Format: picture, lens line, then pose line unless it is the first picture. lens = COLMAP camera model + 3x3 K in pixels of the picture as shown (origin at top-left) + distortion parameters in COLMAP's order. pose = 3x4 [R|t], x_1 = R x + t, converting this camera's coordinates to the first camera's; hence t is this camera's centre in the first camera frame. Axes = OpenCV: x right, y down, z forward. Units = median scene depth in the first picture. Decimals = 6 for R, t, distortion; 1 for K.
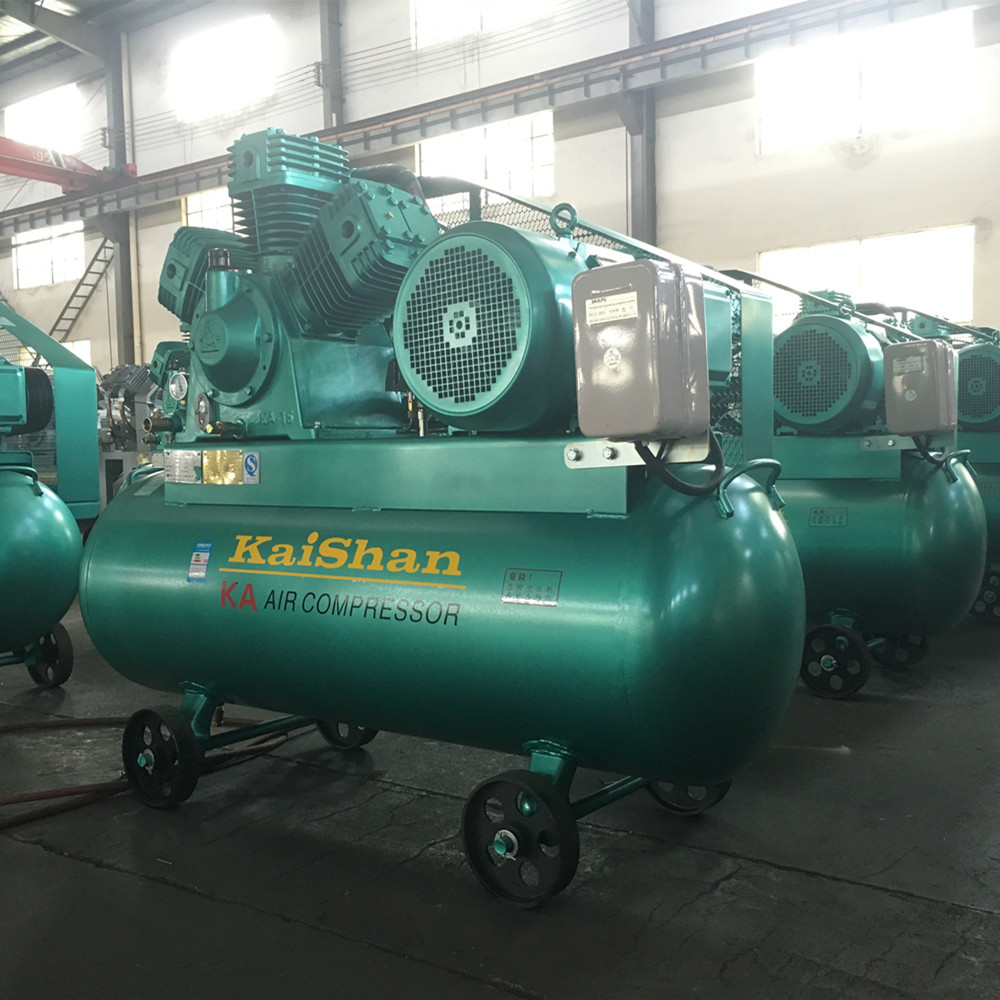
lens RADIAL K [[1108.9, 0, 502.6], [0, 1108.9, 497.8], [0, 0, 1]] dist [0.047147, 0.000000]
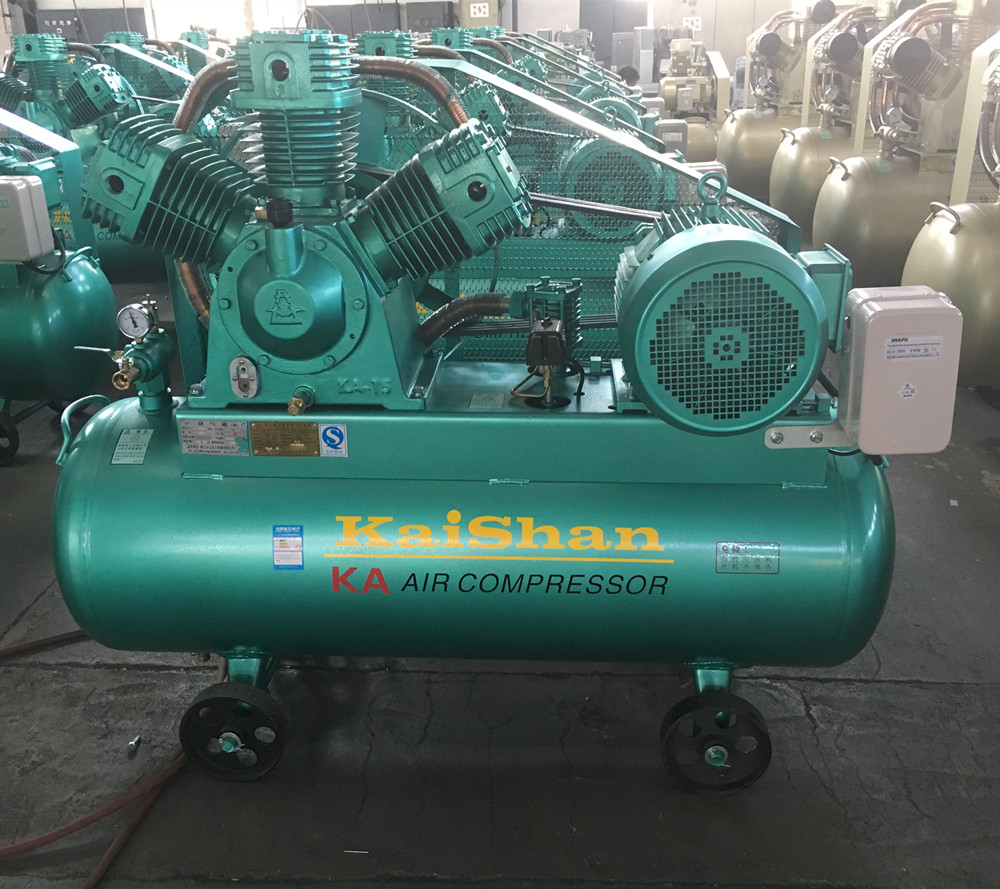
lens RADIAL K [[1000.0, 0, 498.9], [0, 1000.0, 447.5], [0, 0, 1]] dist [0.043303, 0.000000]
pose [[0.844068, -0.202263, 0.496627, -0.606173], [0.034188, 0.944549, 0.326585, -0.331610], [-0.535145, -0.258681, 0.804179, 0.310610]]
